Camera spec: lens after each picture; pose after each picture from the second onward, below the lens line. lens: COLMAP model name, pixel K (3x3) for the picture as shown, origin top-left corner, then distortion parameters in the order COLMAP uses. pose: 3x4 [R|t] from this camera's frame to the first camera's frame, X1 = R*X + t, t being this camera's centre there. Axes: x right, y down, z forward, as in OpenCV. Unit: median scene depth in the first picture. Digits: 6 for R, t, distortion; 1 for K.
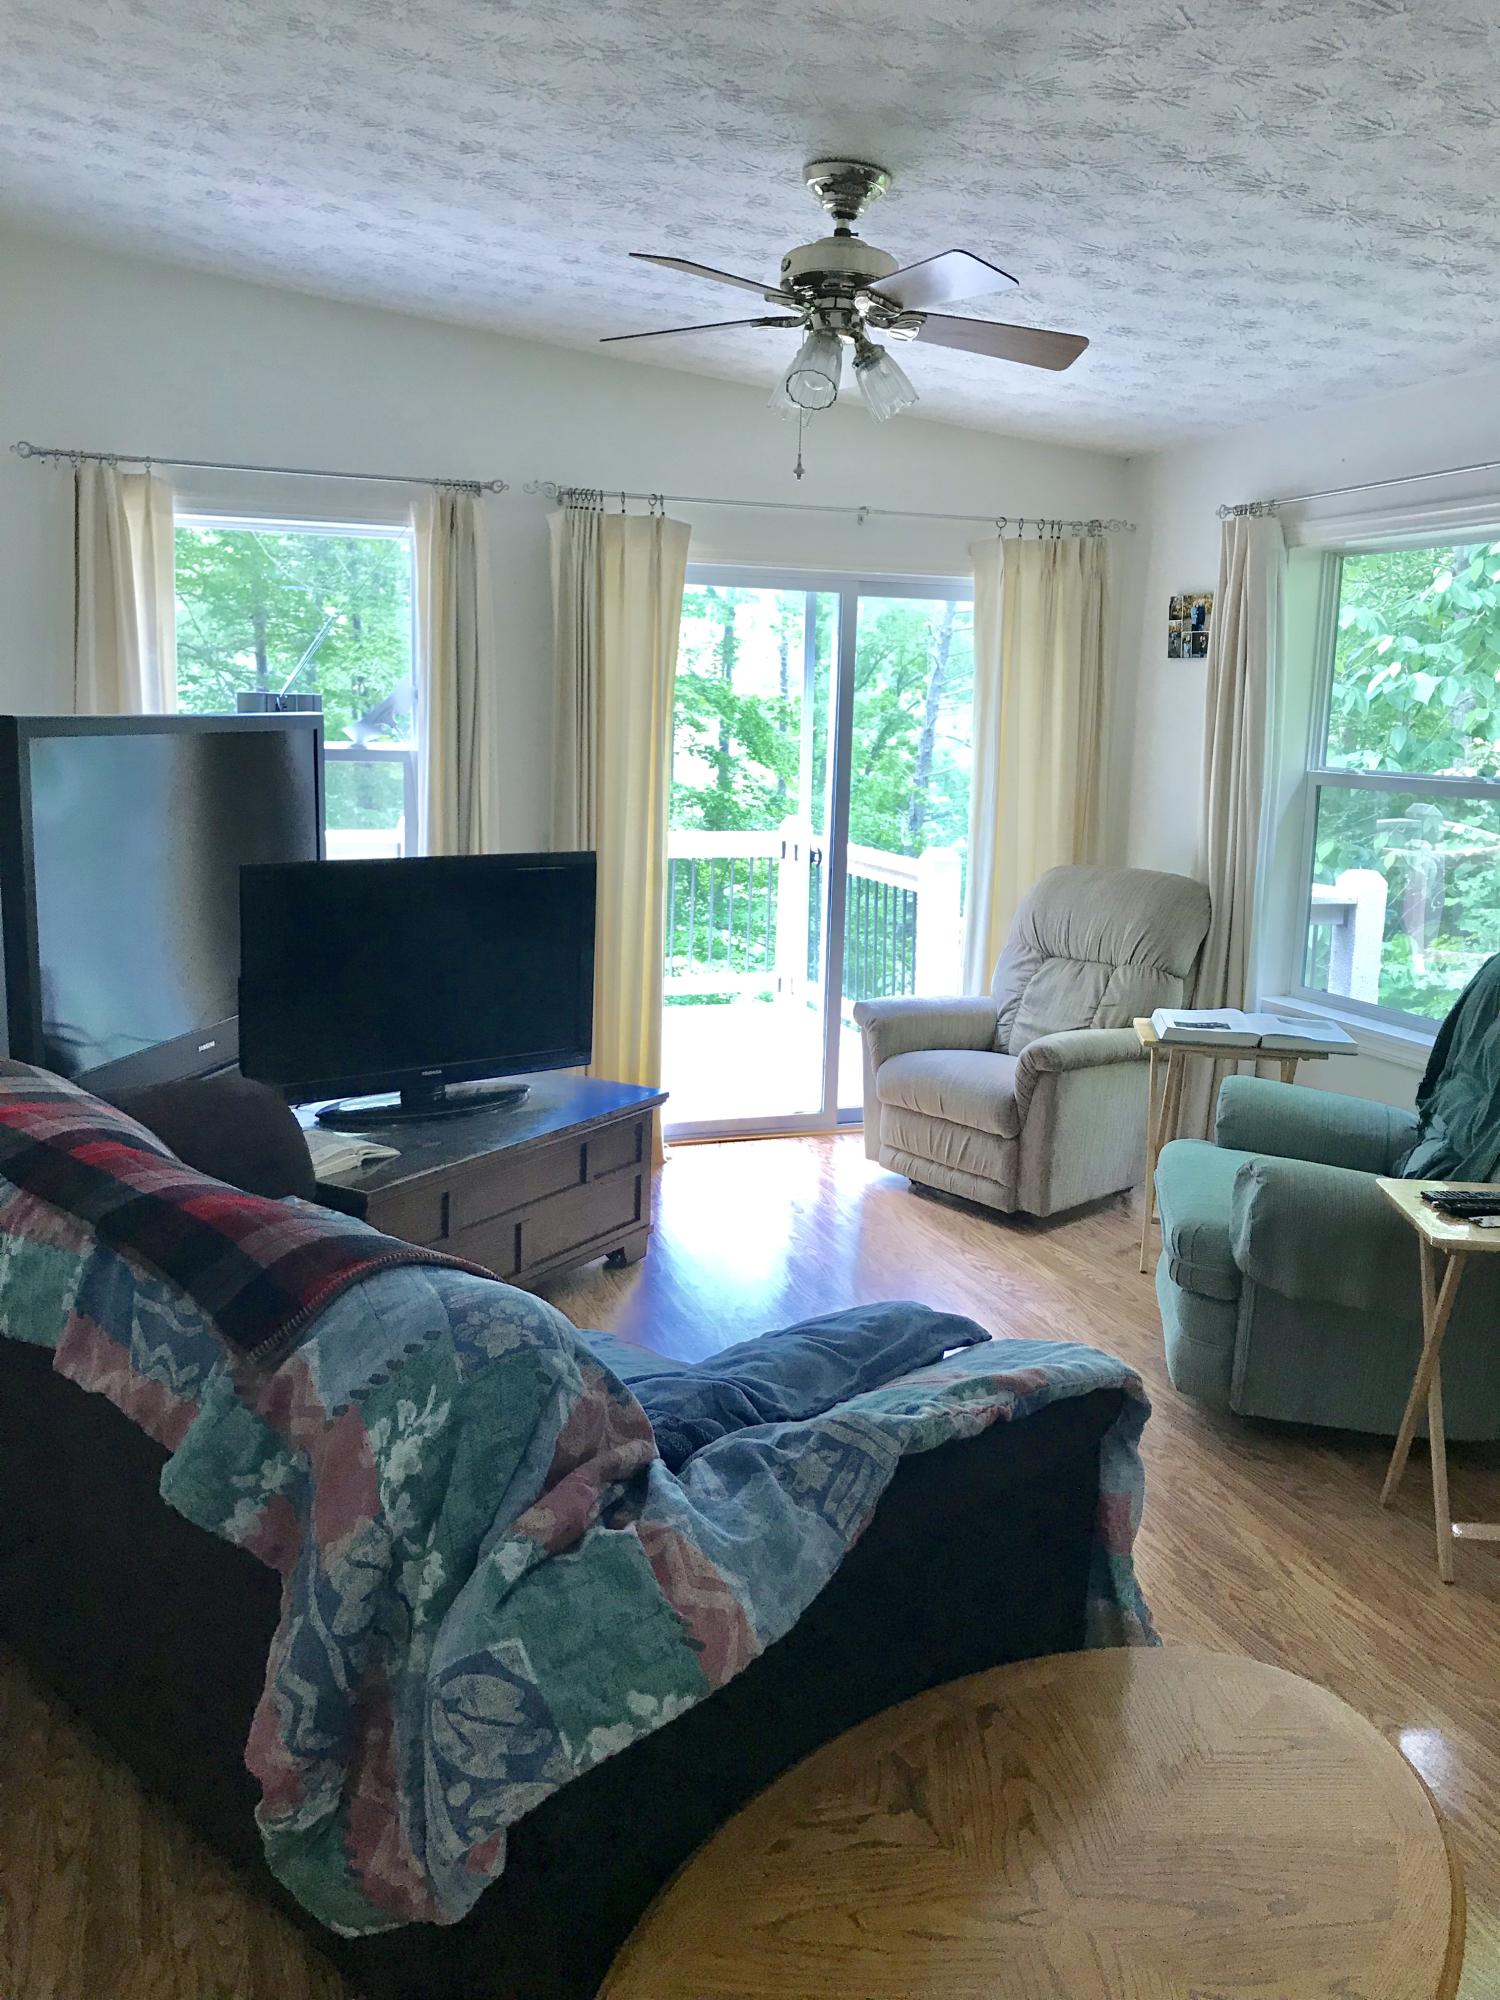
lens RADIAL K [[1692.1, 0, 748.0], [0, 1692.1, 968.1], [0, 0, 1]] dist [-0.012456, -0.004963]
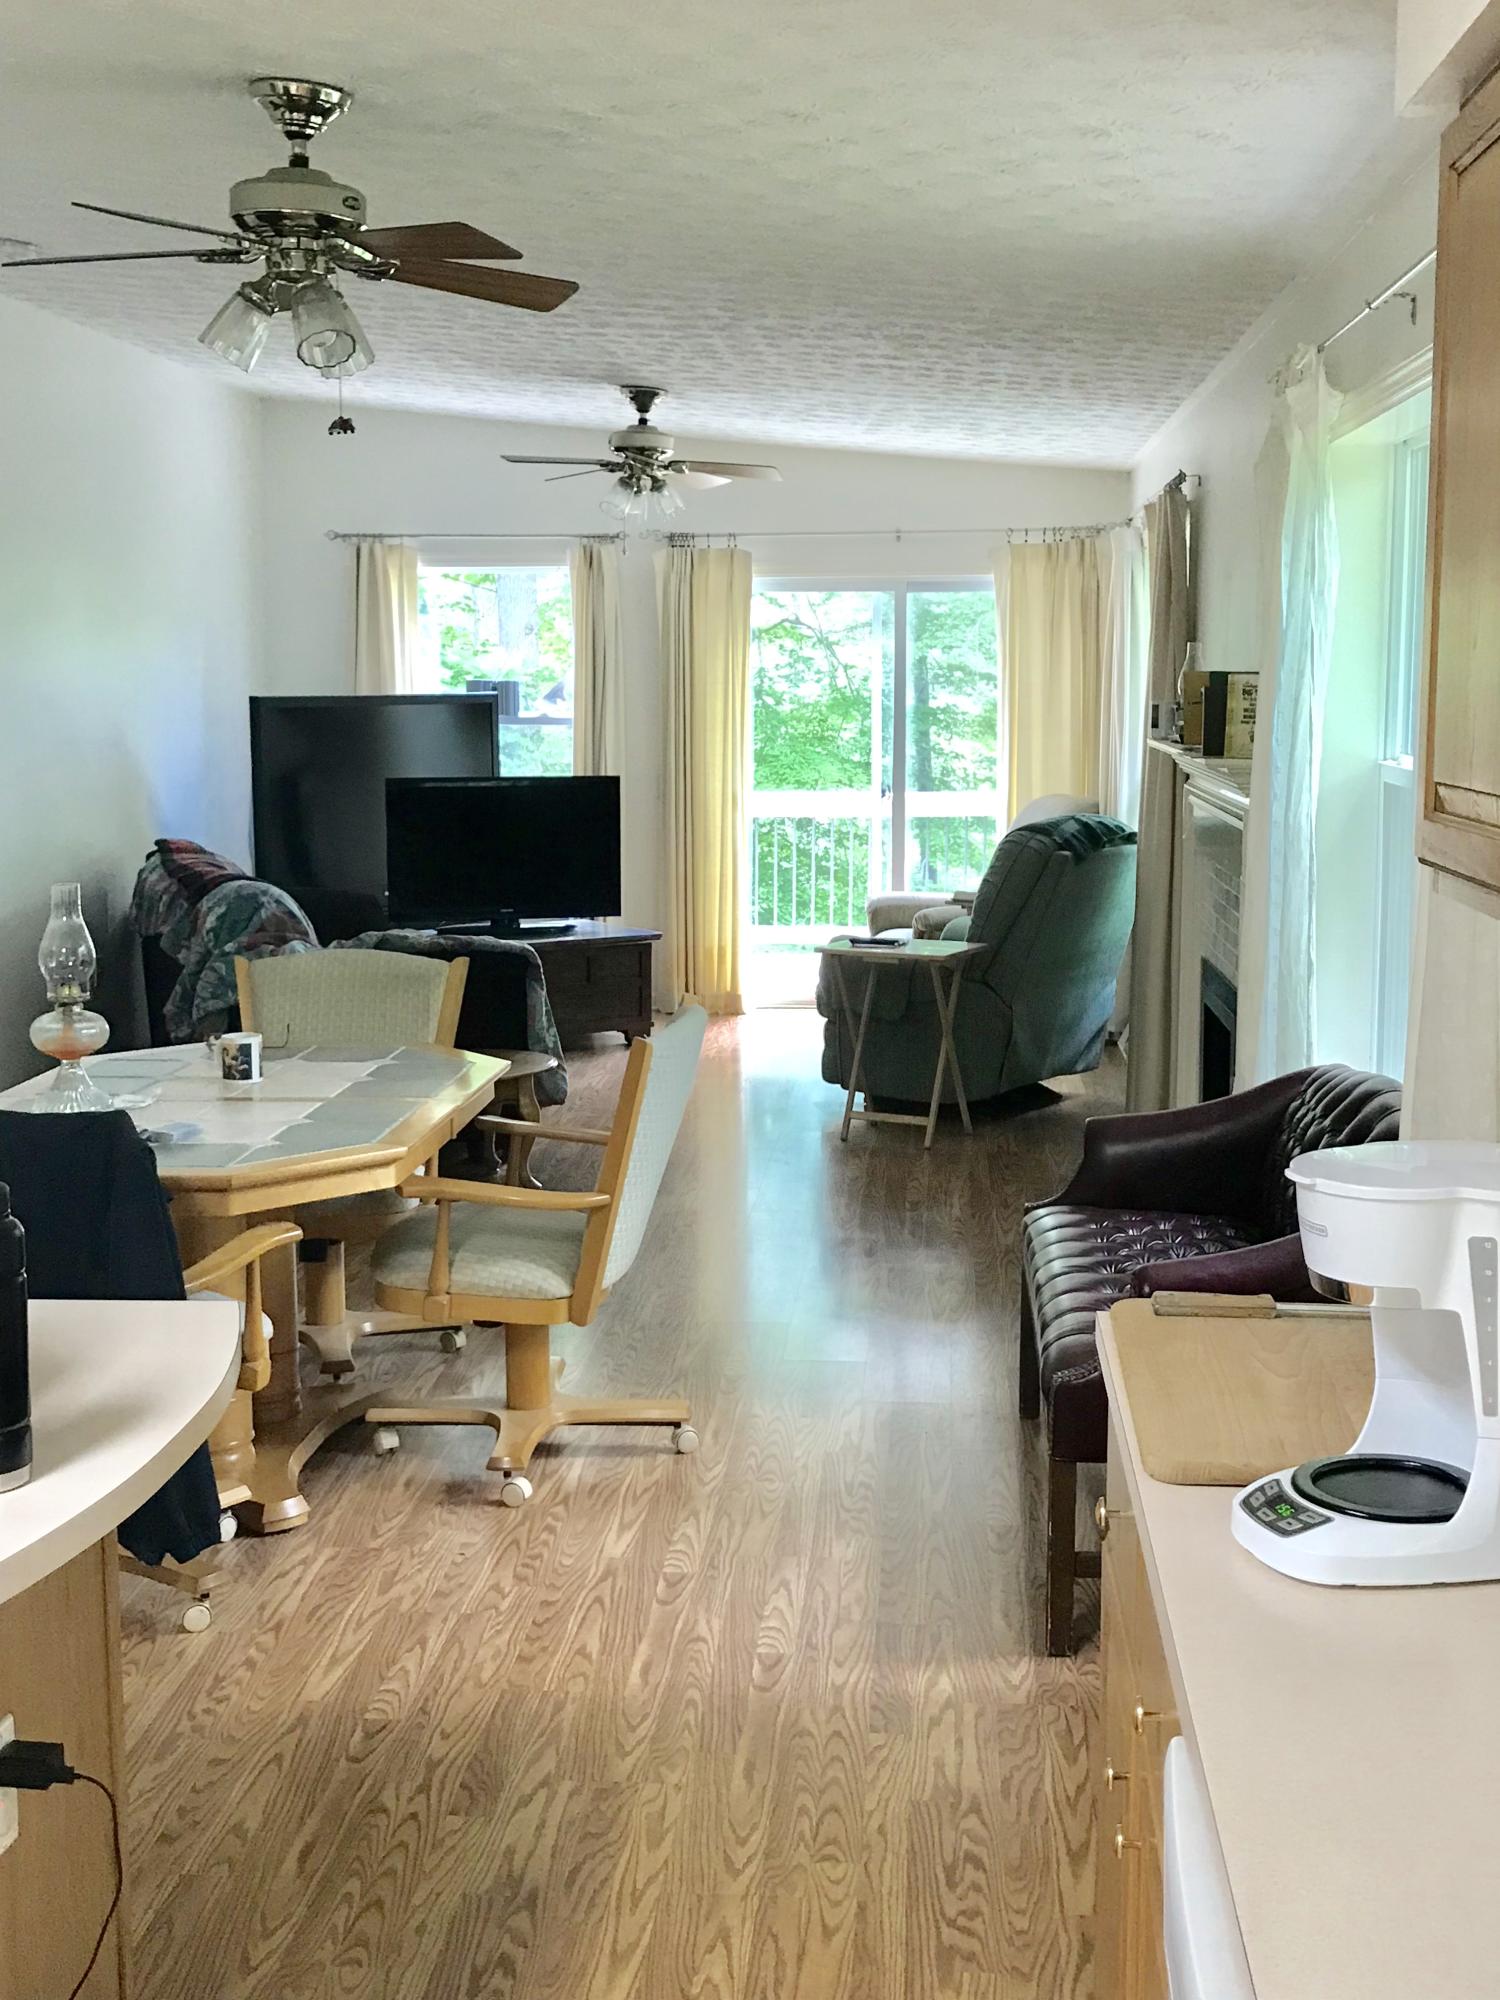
lens RADIAL K [[2467.8, 0, 750.0], [0, 2467.8, 1000.0], [0, 0, 1]] dist [0.006497, -0.000989]
pose [[0.912385, 0.022222, -0.408731, 0.854718], [-0.032871, 0.999278, -0.019046, 0.159726], [0.408012, 0.030812, 0.912456, -0.920734]]
